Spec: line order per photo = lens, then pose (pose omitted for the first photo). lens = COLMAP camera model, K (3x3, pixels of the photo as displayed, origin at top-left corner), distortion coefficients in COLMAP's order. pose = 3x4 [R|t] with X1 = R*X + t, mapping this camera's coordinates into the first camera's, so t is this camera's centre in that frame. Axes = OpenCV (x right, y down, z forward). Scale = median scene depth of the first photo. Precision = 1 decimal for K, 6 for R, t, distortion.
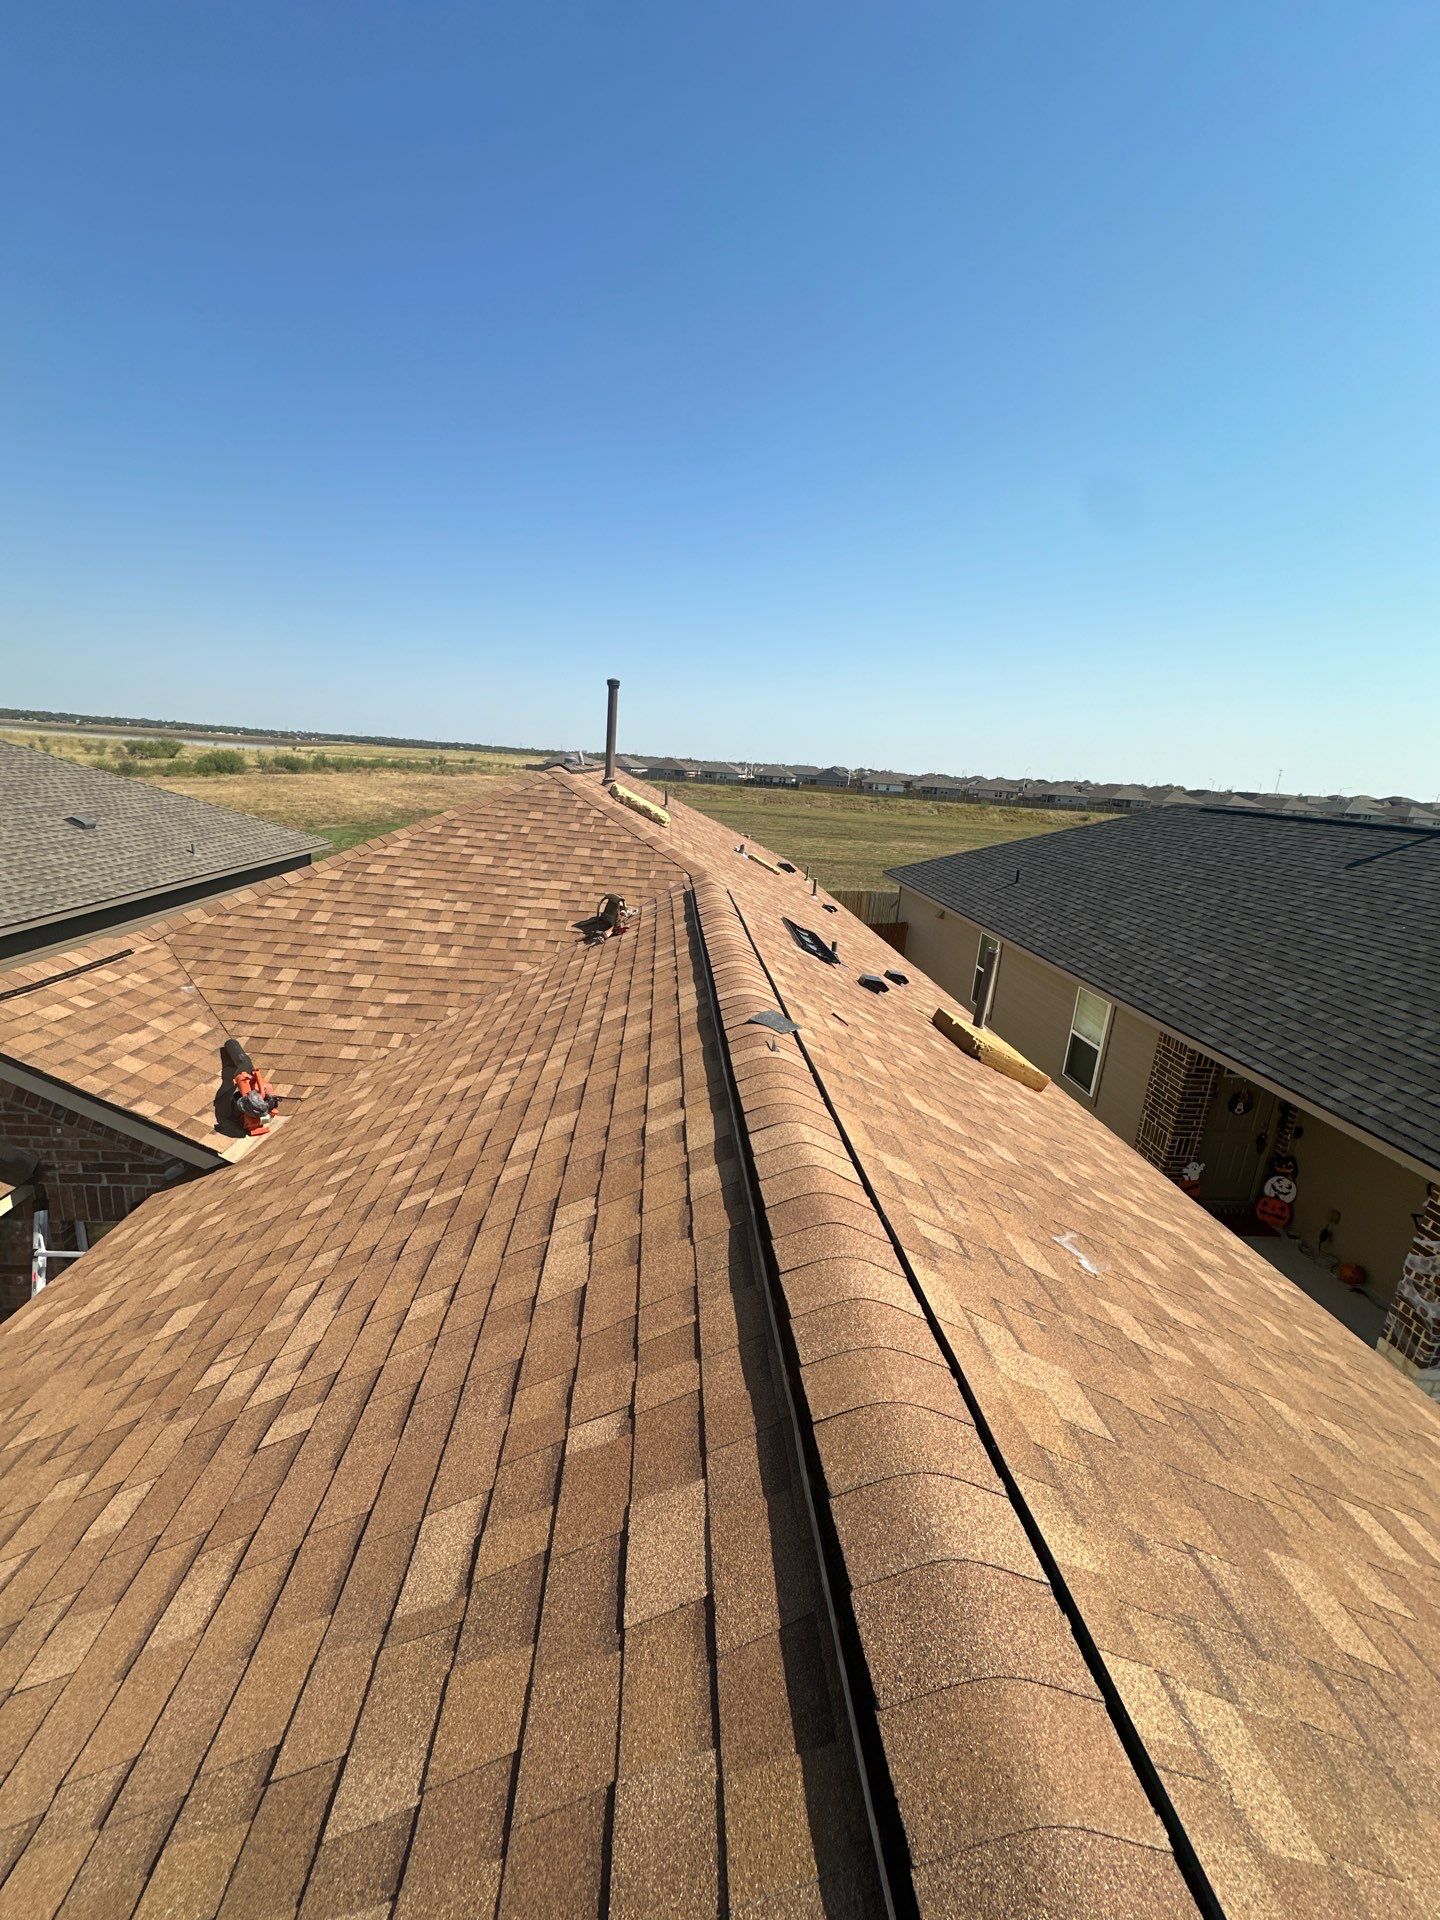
lens RADIAL K [[757.3, 0, 720.0], [0, 757.3, 960.0], [0, 0, 1]] dist [-0.002487, -0.000064]
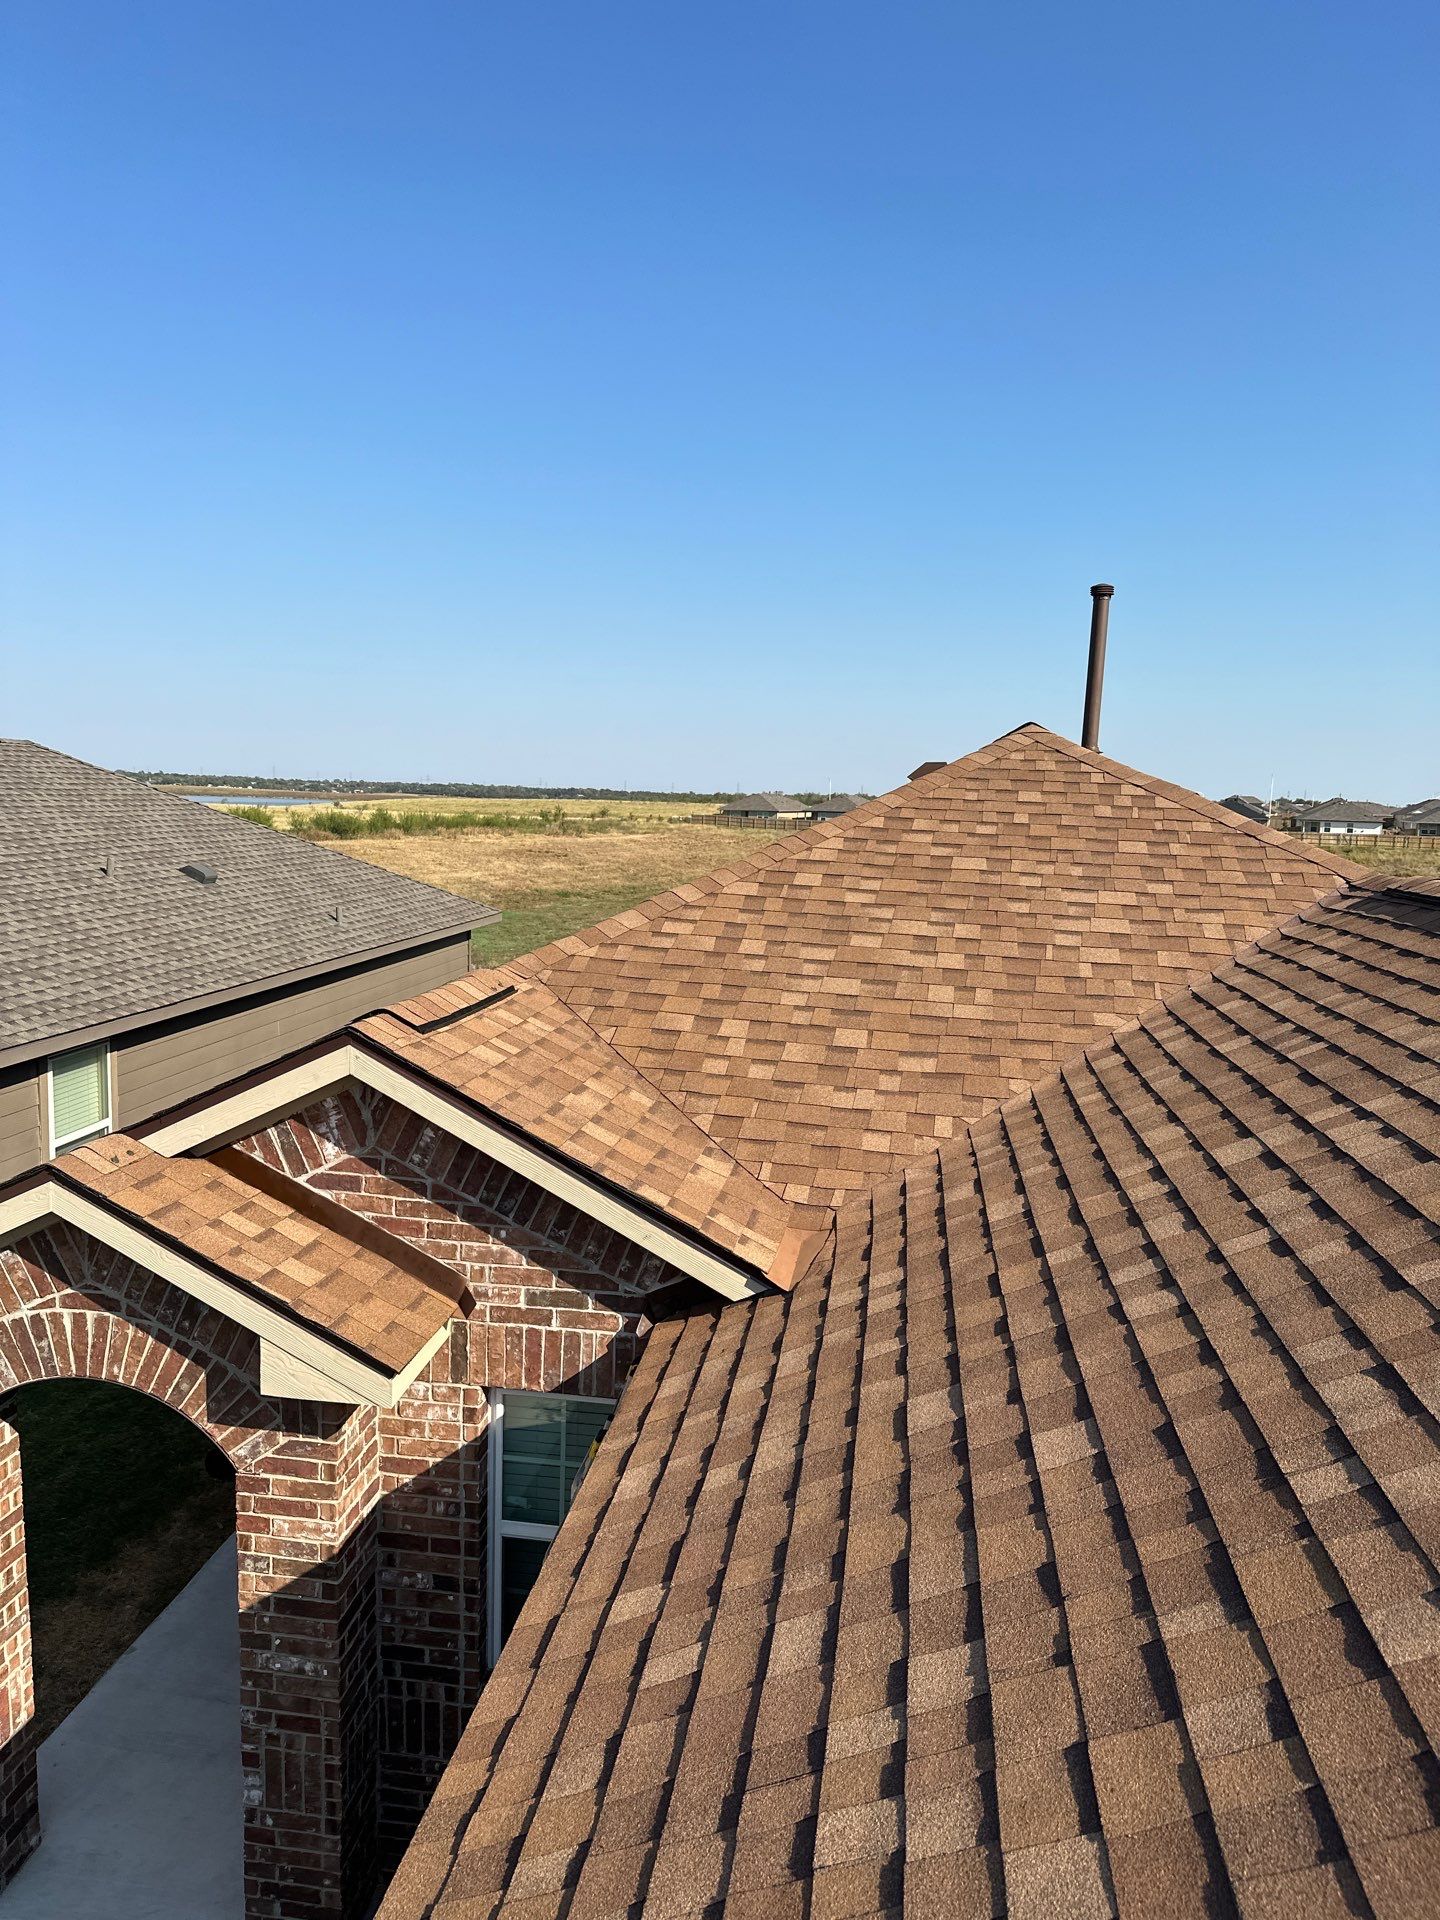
lens RADIAL K [[1318.1, 0, 720.0], [0, 1318.1, 960.0], [0, 0, 1]] dist [0.129173, -0.133341]
pose [[0.975396, -0.014425, -0.219986, -0.297225], [-0.016205, 0.990467, -0.136797, 0.098479], [0.219862, 0.136996, 0.965864, -0.056421]]
